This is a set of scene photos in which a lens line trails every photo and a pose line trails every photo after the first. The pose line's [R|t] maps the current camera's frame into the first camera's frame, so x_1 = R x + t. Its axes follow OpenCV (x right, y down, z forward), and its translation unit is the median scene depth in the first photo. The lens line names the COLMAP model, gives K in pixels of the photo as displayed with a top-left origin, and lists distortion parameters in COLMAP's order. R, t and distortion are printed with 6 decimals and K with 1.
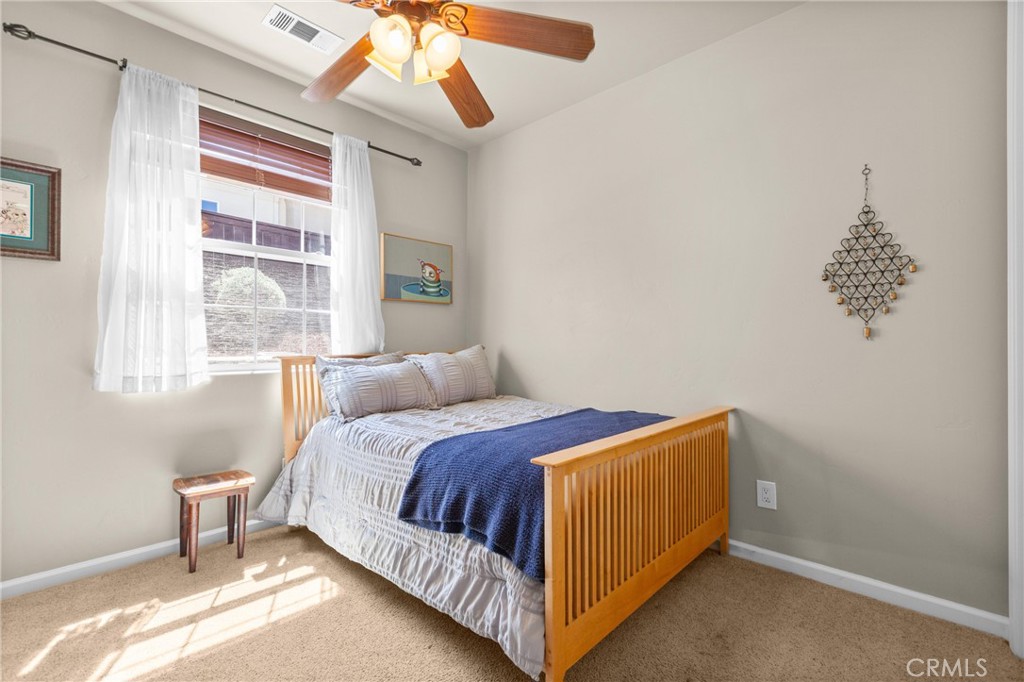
lens RADIAL K [[457.7, 0, 517.8], [0, 457.7, 340.4], [0, 0, 1]] dist [-0.000214, -0.000625]
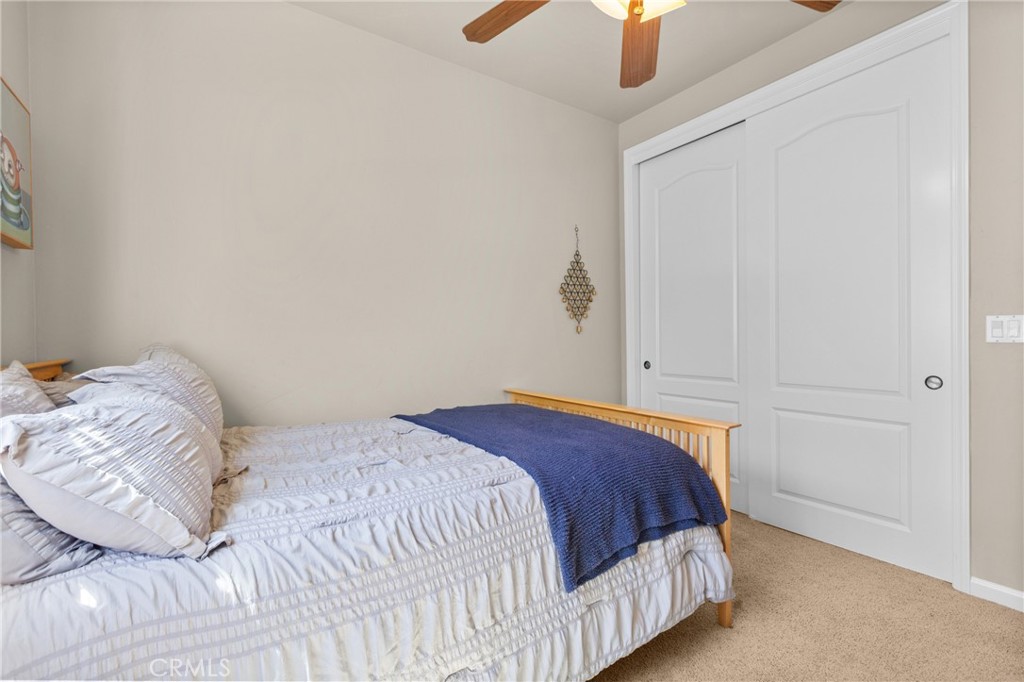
lens RADIAL K [[457.7, 0, 509.2], [0, 457.7, 338.4], [0, 0, 1]] dist [-0.000214, -0.000625]
pose [[0.235005, -0.008197, 0.971960, -0.876958], [-0.003987, 0.999948, 0.009397, 0.002504], [-0.971986, -0.006083, 0.234960, 0.848900]]
